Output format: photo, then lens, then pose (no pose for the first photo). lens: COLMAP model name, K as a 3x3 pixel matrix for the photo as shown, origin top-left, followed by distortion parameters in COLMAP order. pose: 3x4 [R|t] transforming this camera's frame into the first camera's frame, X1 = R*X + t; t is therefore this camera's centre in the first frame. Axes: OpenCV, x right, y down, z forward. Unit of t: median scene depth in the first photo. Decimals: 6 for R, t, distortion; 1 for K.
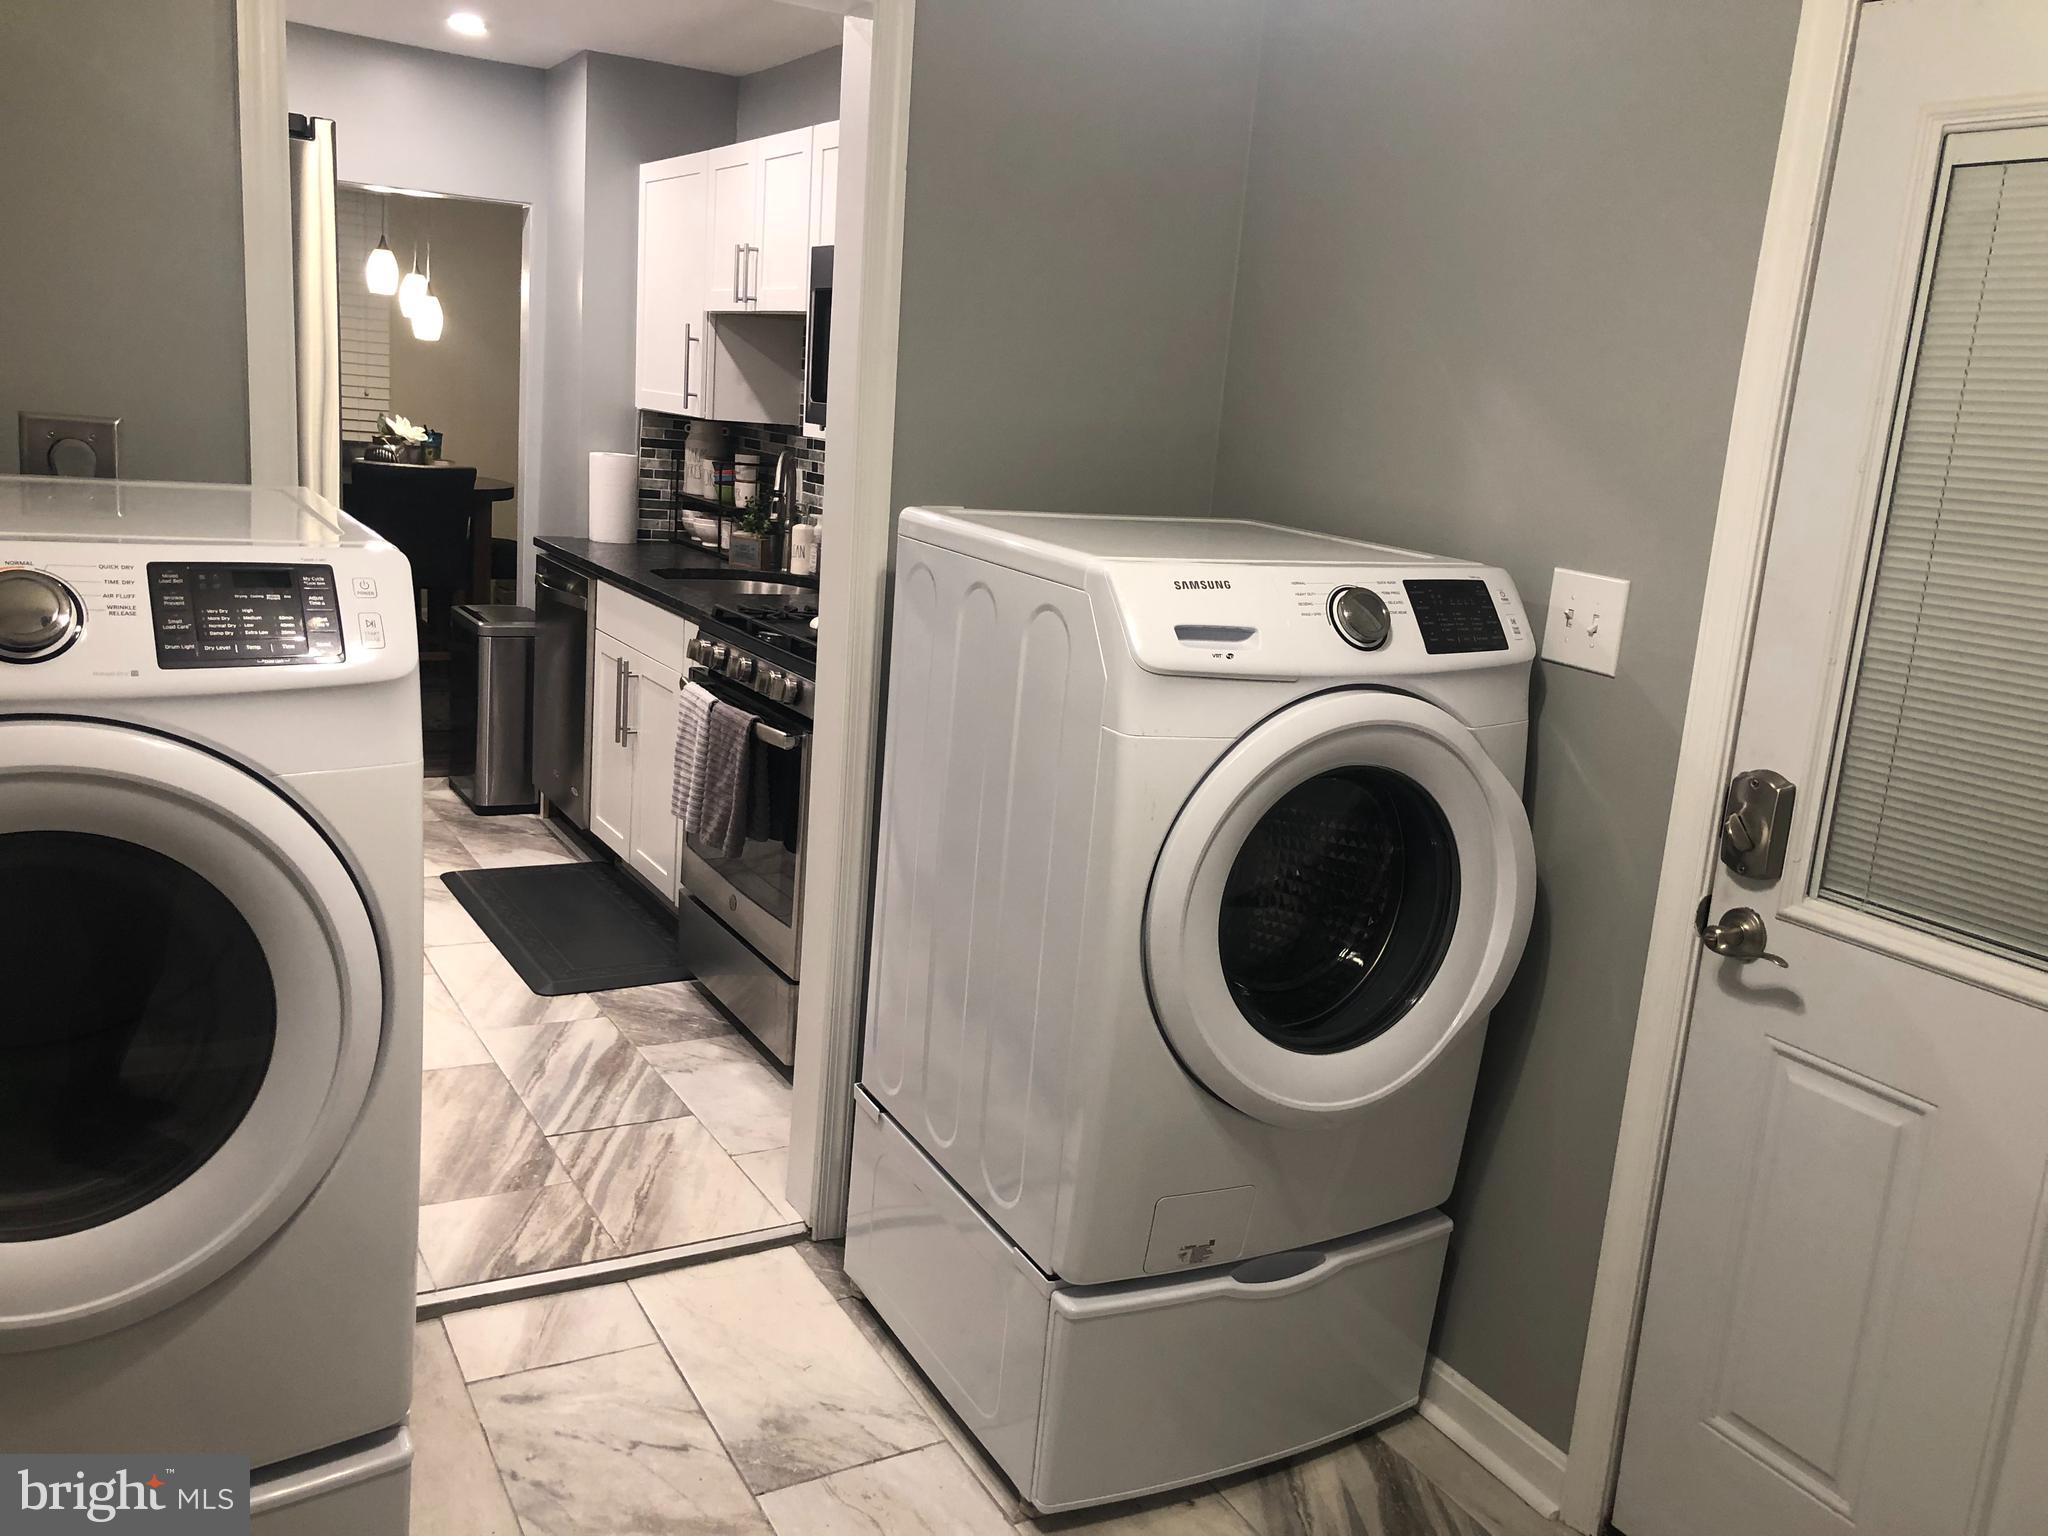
lens RADIAL K [[1674.7, 0, 1032.1], [0, 1674.7, 774.5], [0, 0, 1]] dist [0.027048, -0.036581]
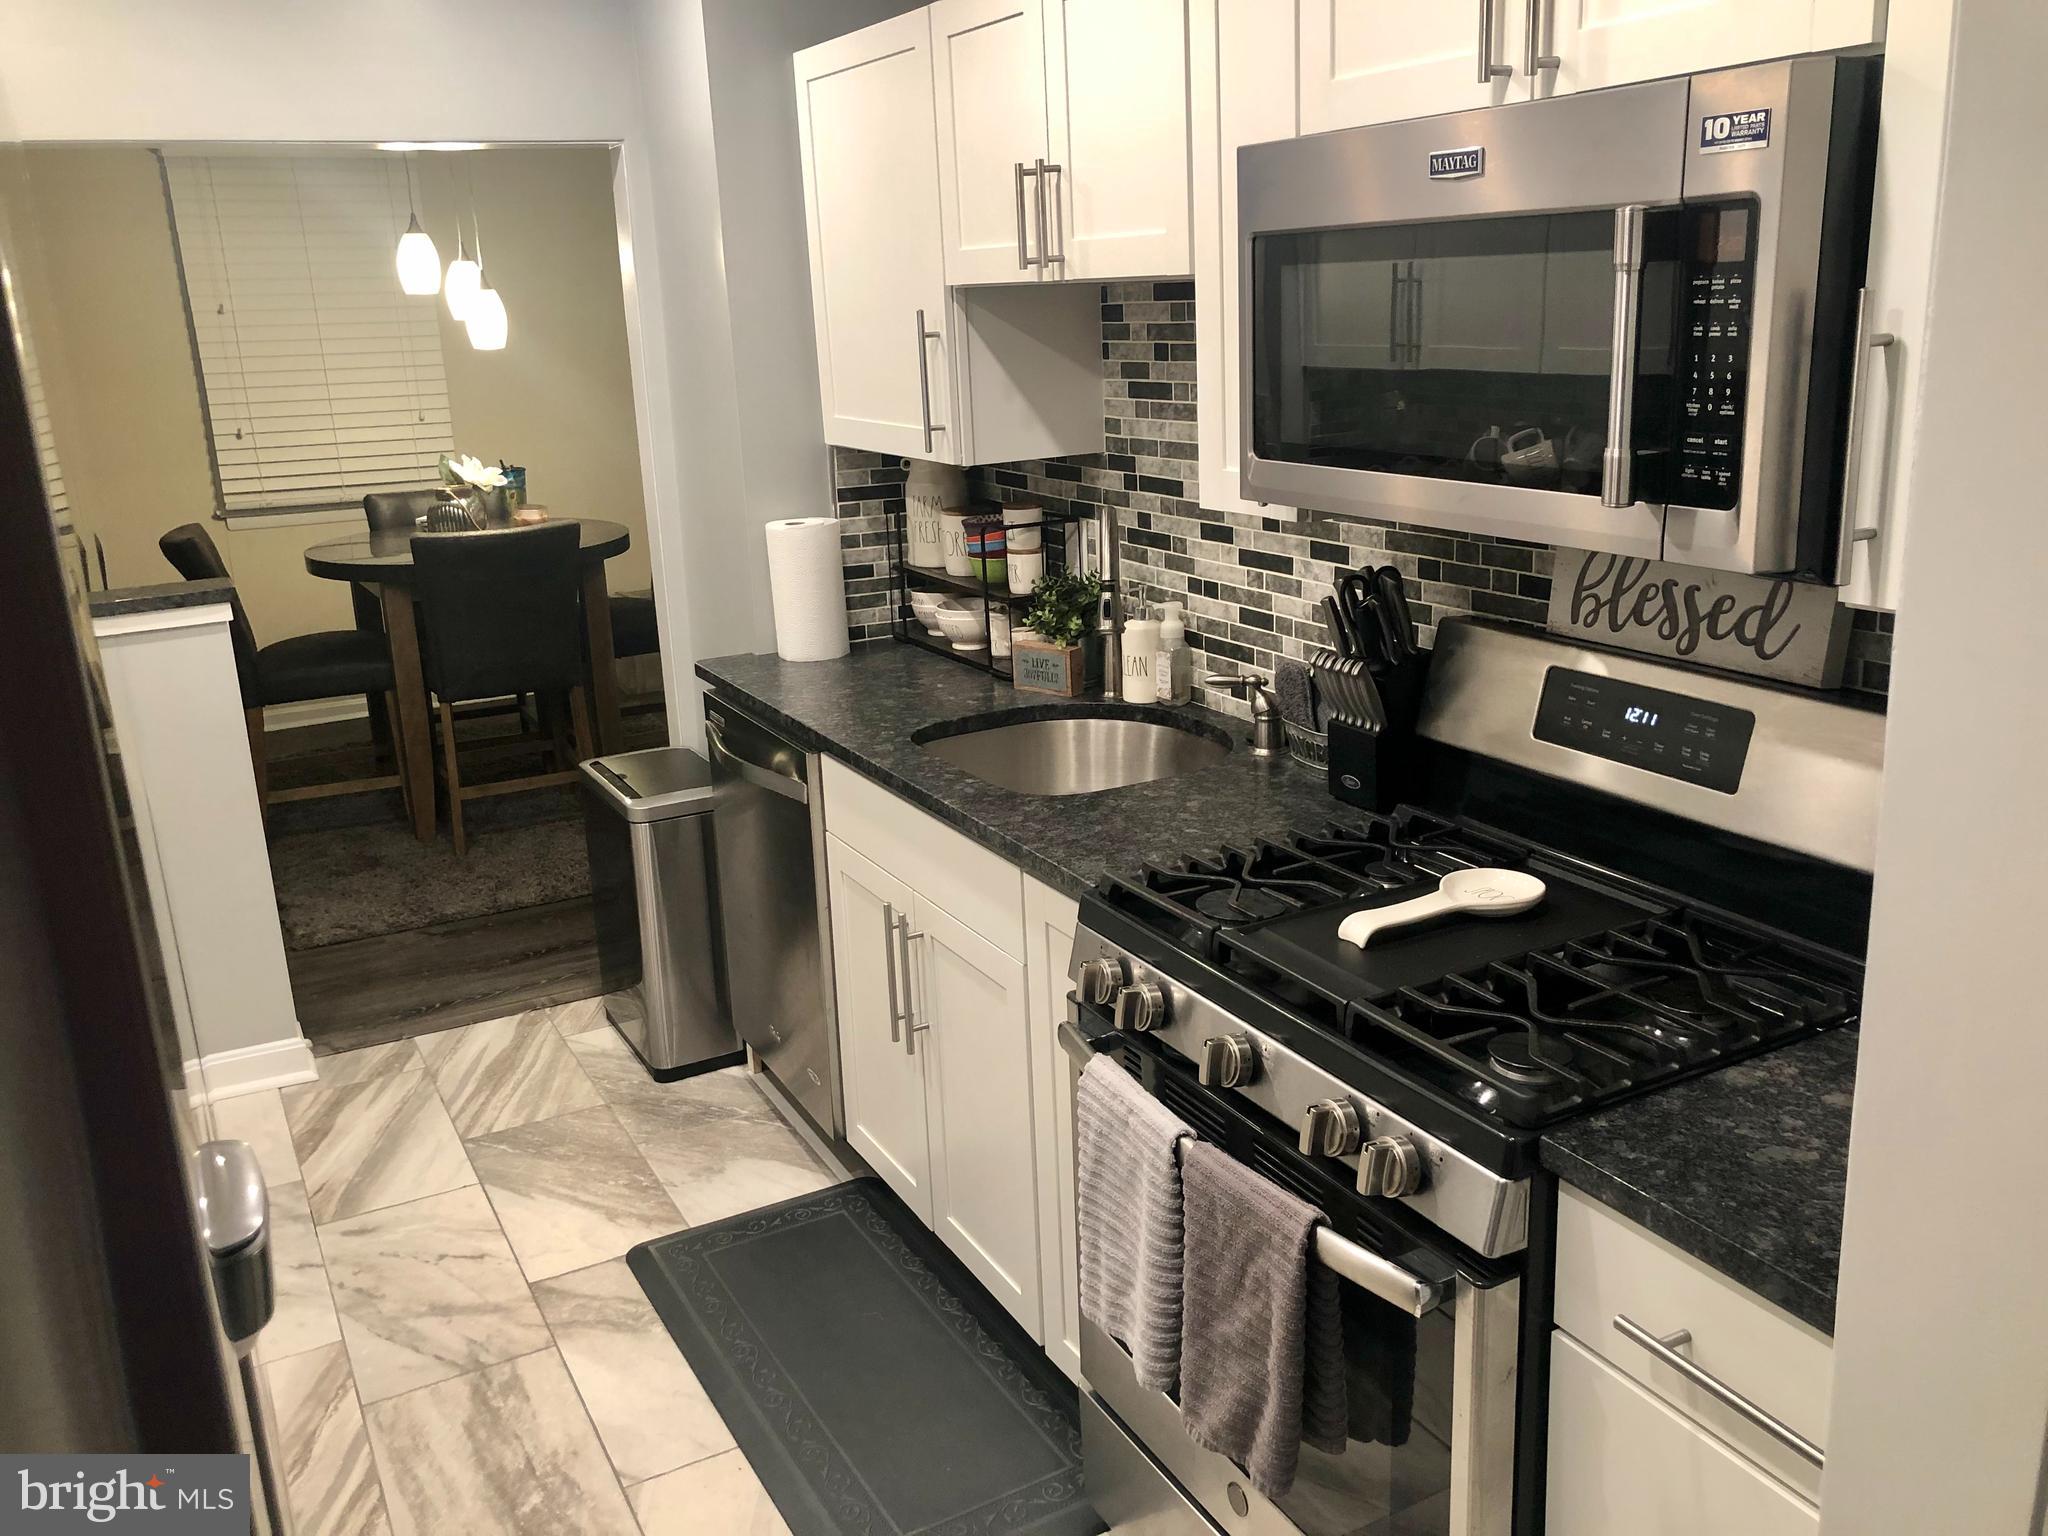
lens RADIAL K [[1665.4, 0, 1036.9], [0, 1665.4, 757.1], [0, 0, 1]] dist [0.053175, -0.089210]
pose [[0.992693, -0.105880, -0.057880, -0.197568], [0.108818, 0.992793, 0.050210, -0.184093], [0.052146, -0.056142, 0.997060, 0.543067]]
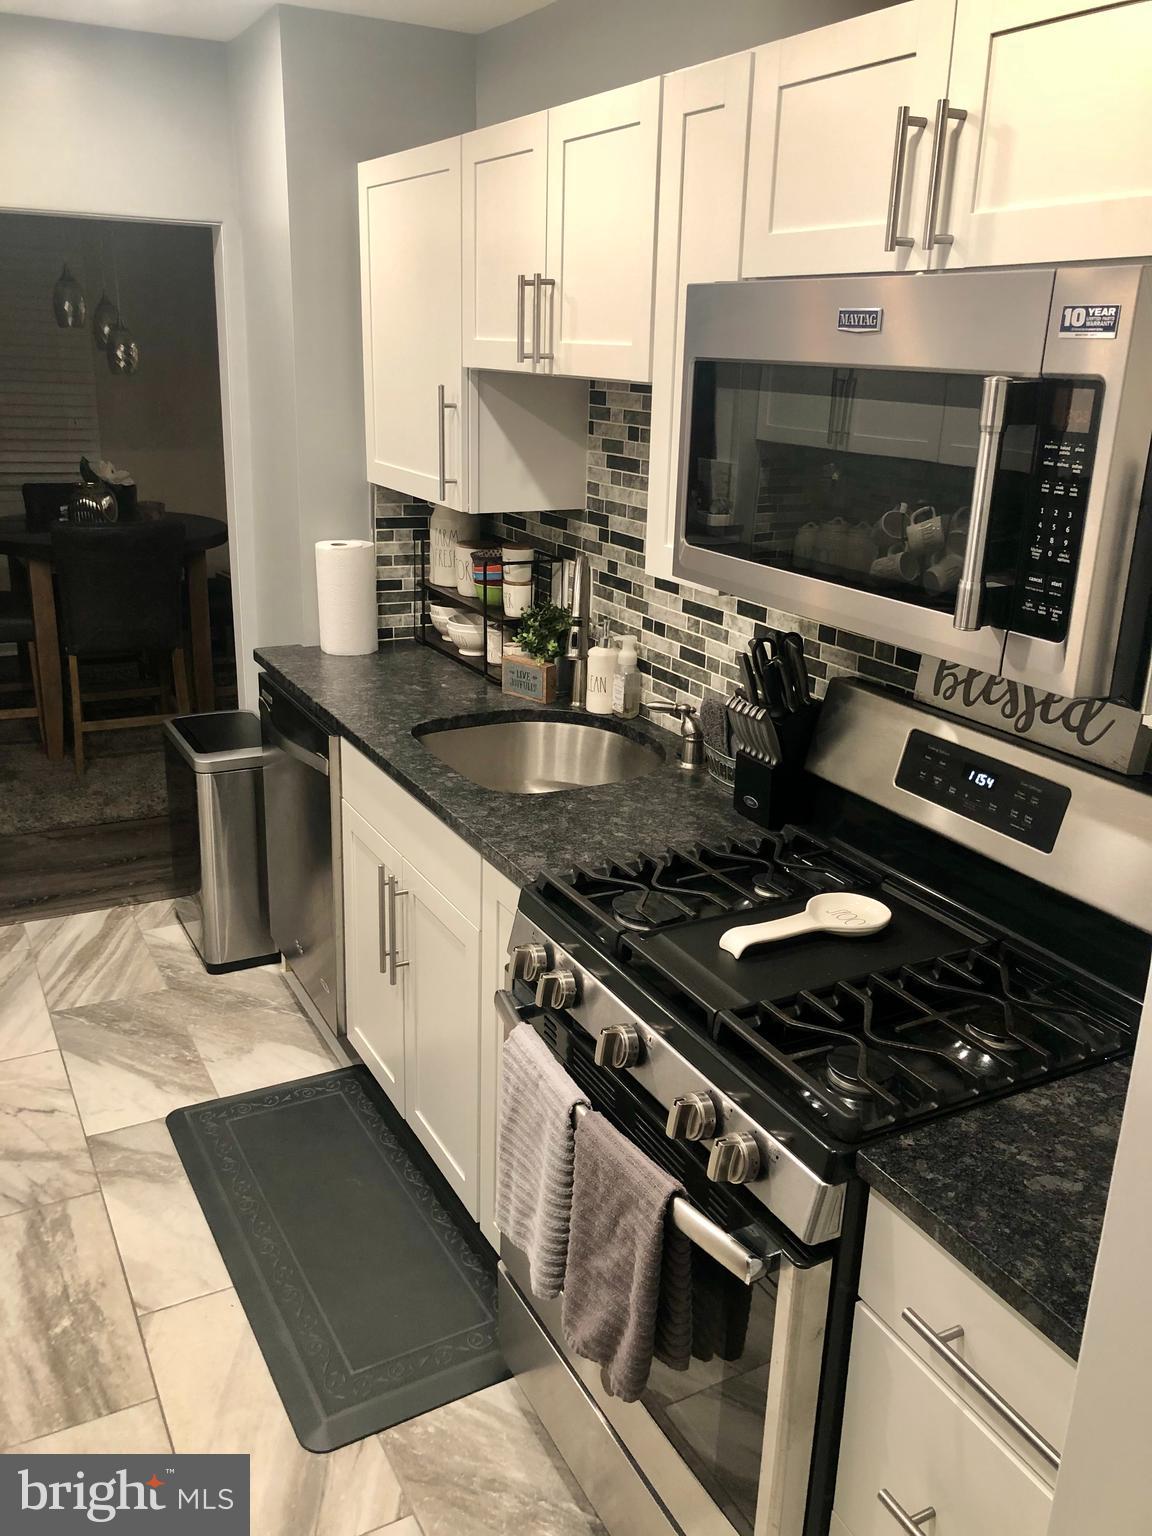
lens RADIAL K [[1250.4, 0, 576.0], [0, 1250.4, 768.0], [0, 0, 1]] dist [0.030864, -0.022408]
pose [[0.998314, -0.034624, -0.046598, -0.170695], [0.039376, 0.993665, 0.105262, -0.212388], [0.042658, -0.106920, 0.993352, 0.592893]]
